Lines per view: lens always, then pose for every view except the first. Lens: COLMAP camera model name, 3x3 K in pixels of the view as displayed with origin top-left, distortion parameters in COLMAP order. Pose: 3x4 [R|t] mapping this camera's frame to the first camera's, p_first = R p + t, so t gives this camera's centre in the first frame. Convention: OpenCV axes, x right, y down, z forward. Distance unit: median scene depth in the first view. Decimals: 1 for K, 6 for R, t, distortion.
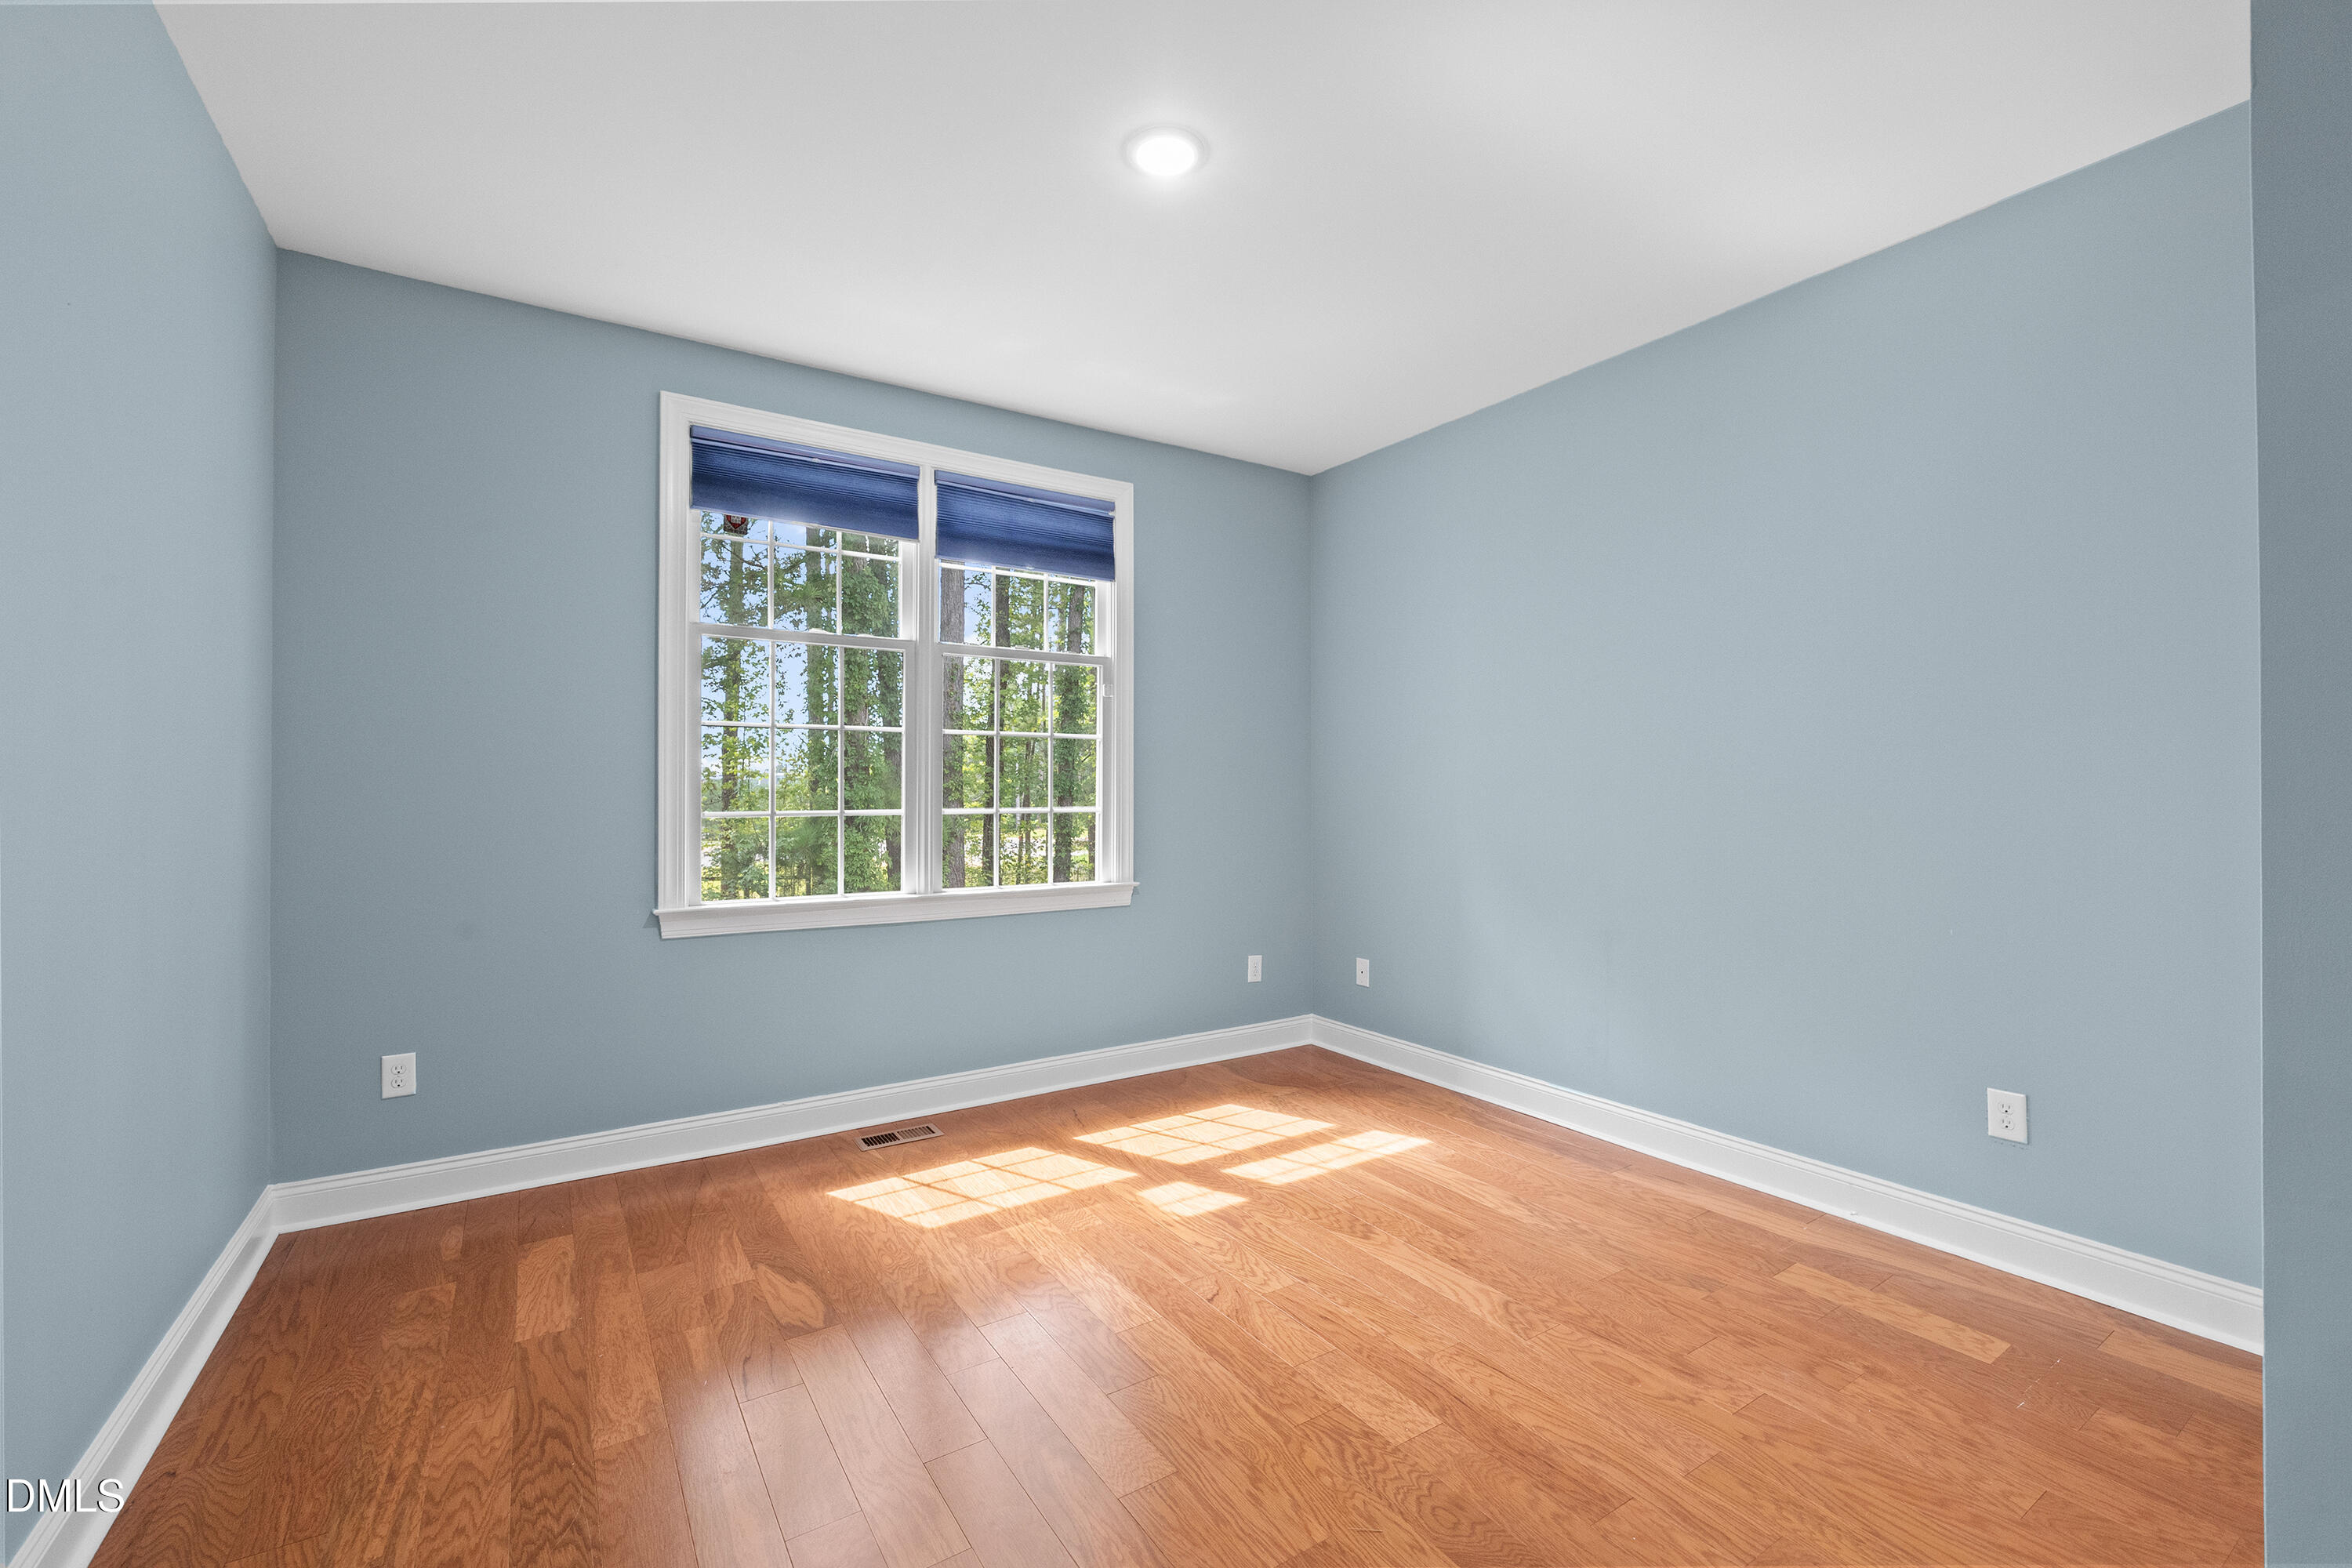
lens RADIAL K [[994.8, 0, 1176.0], [0, 994.8, 784.0], [0, 0, 1]] dist [0.003132, 0.000242]
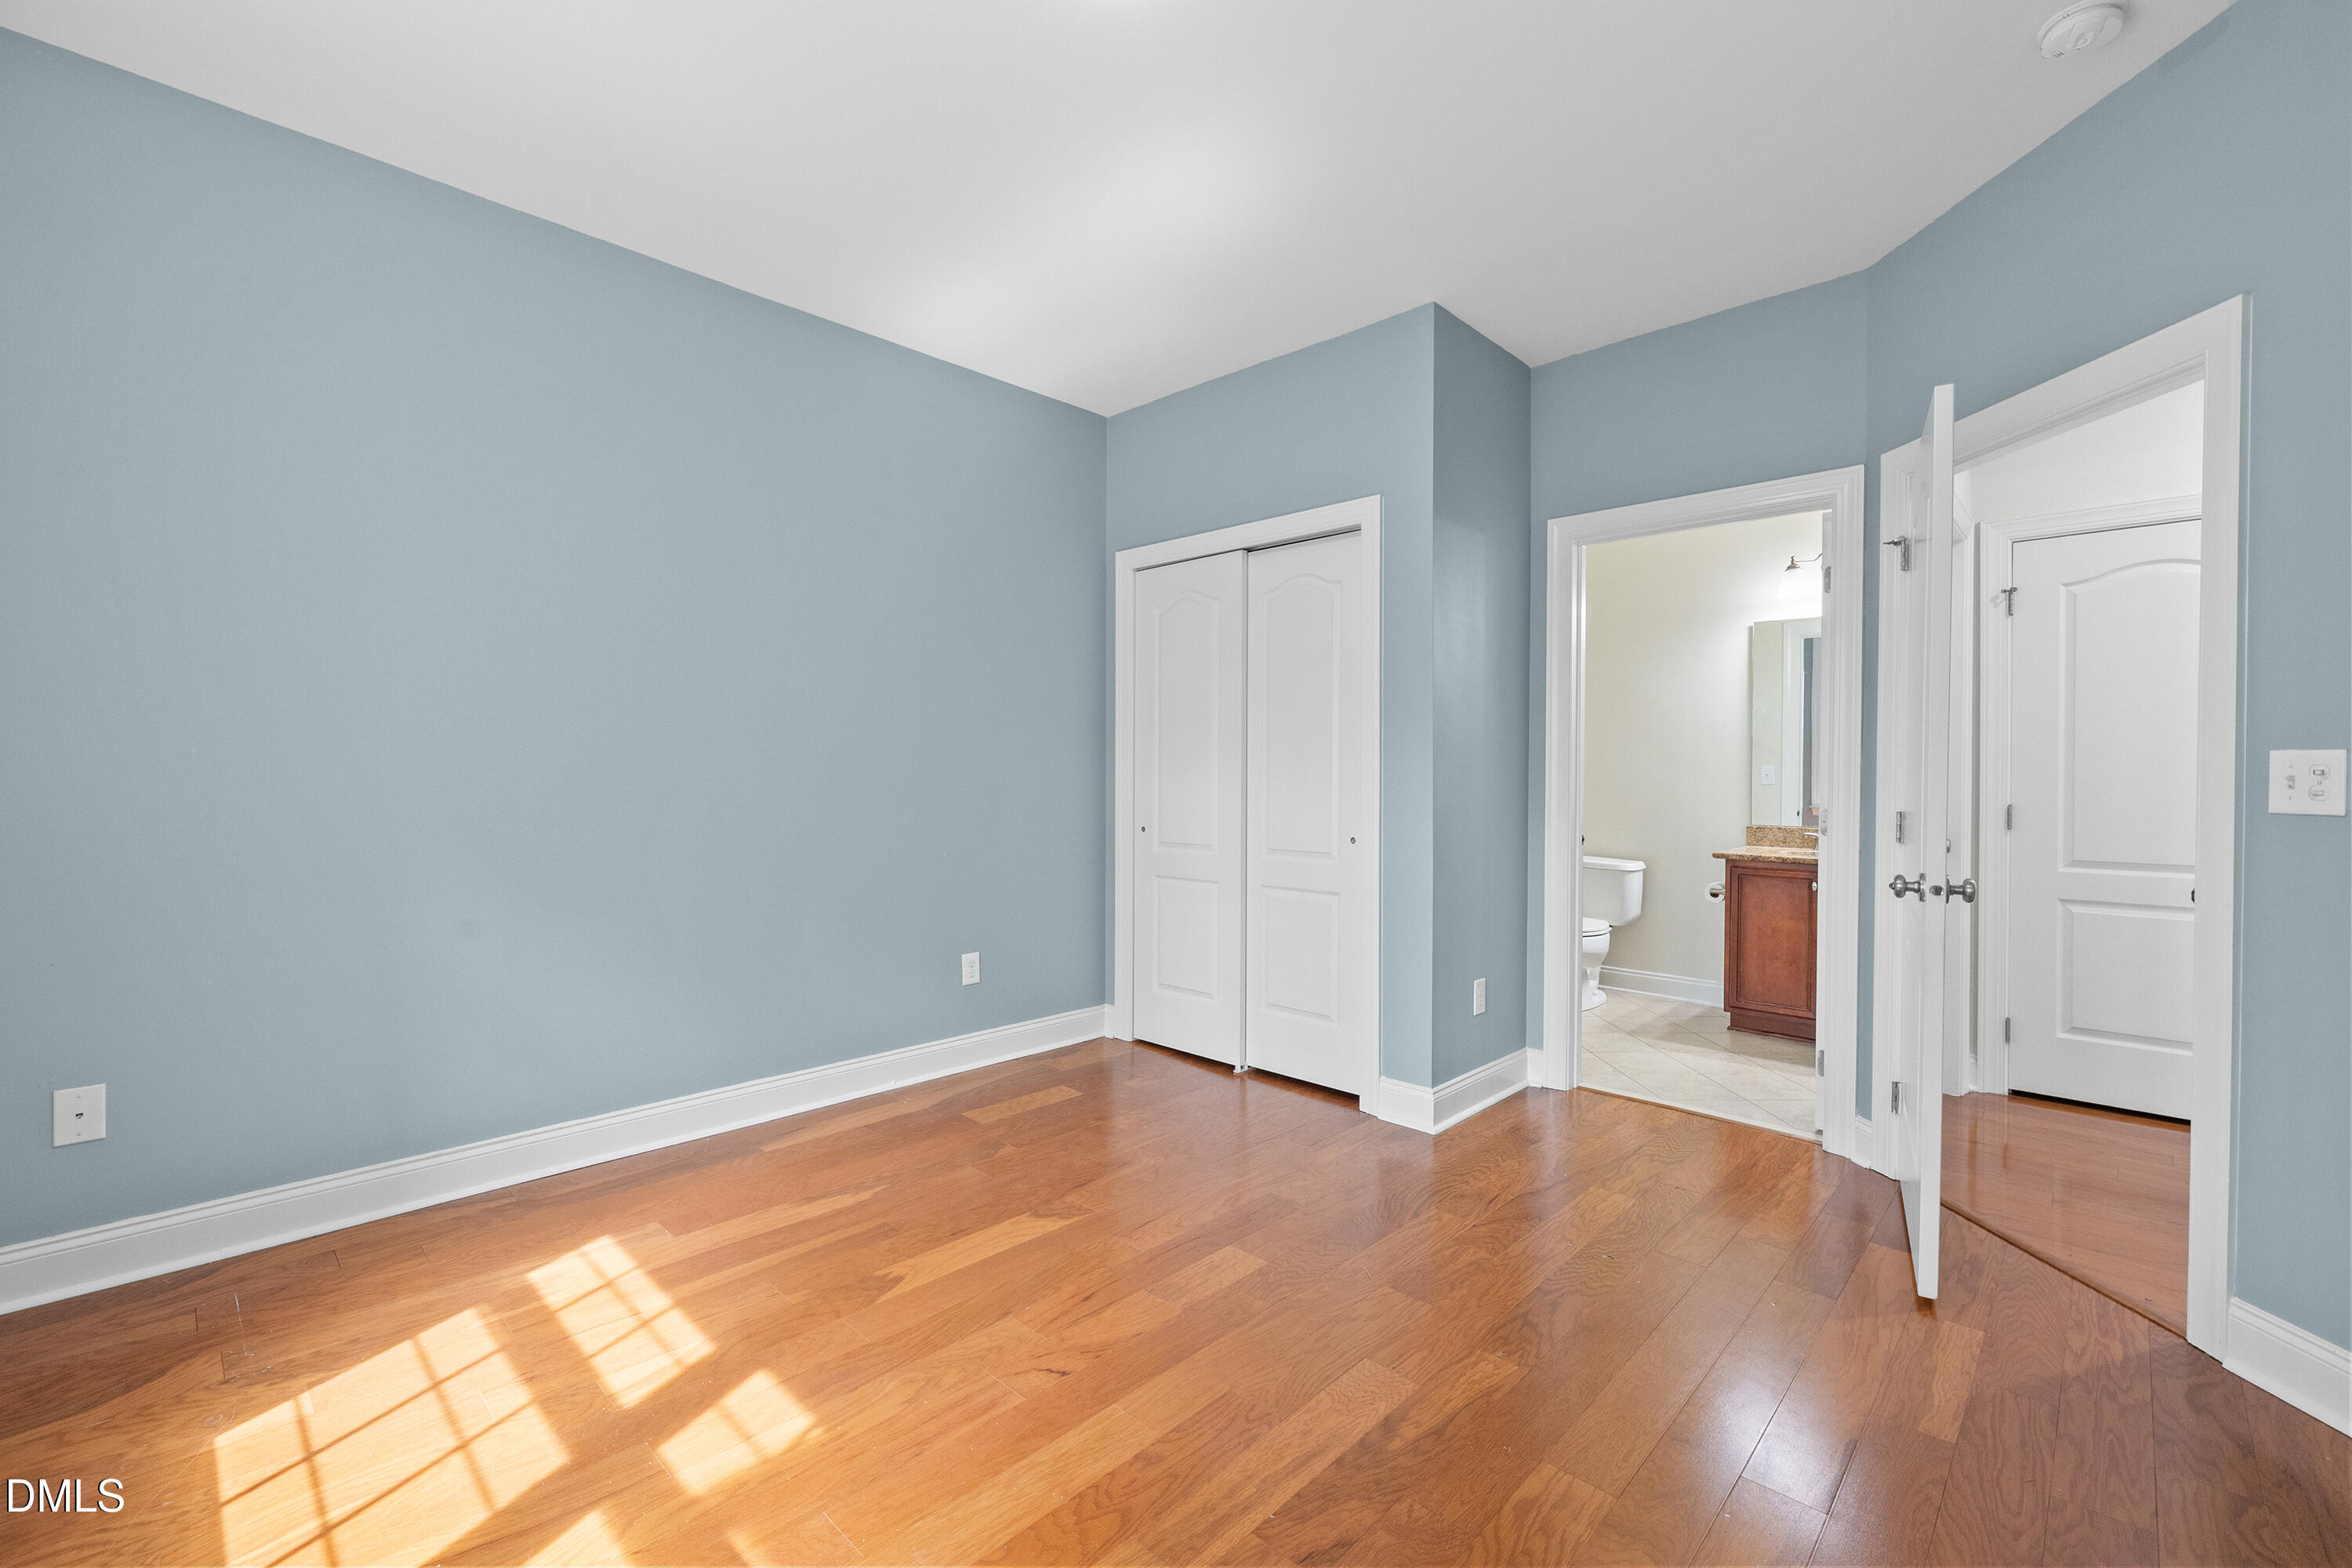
lens RADIAL K [[994.8, 0, 1176.0], [0, 994.8, 784.0], [0, 0, 1]] dist [0.003132, 0.000242]
pose [[-0.232875, -0.006583, 0.972484, -0.574742], [-0.007198, 0.999961, 0.005046, 0.030716], [-0.972480, -0.005825, -0.232914, 0.832802]]
